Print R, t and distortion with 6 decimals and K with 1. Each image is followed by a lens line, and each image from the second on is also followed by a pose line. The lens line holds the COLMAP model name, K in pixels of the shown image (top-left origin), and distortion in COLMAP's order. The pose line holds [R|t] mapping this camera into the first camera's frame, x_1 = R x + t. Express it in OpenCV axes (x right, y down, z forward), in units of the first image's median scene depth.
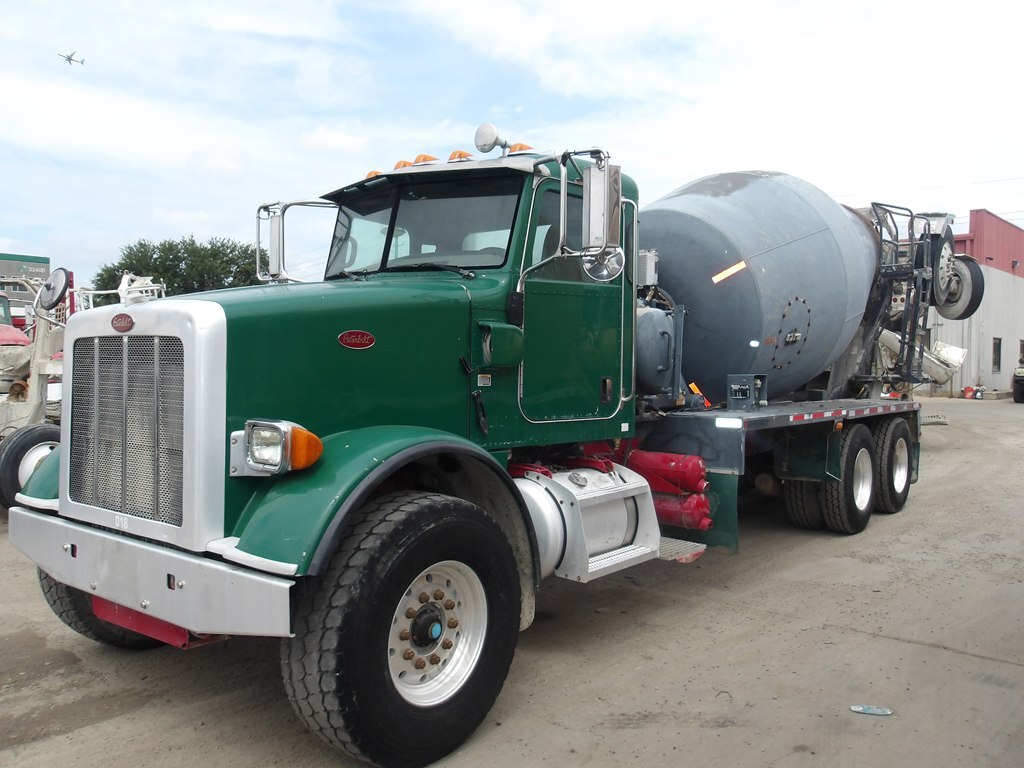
lens RADIAL K [[822.7, 0, 512.0], [0, 822.7, 385.4], [0, 0, 1]] dist [0.031654, 0.000504]
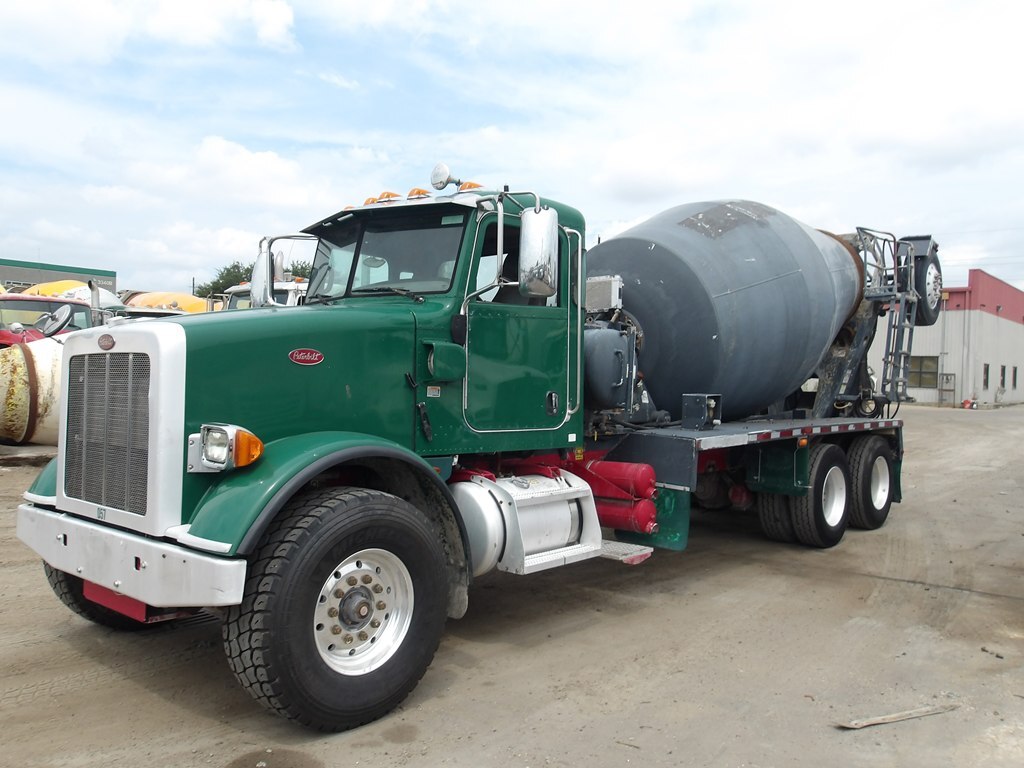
lens RADIAL K [[822.7, 0, 526.0], [0, 822.7, 386.6], [0, 0, 1]] dist [0.031654, 0.000504]
pose [[0.998235, 0.000292, -0.059393, 0.152107], [-0.002009, 0.999582, -0.028852, 0.016080], [0.059360, 0.028920, 0.997818, -0.102634]]
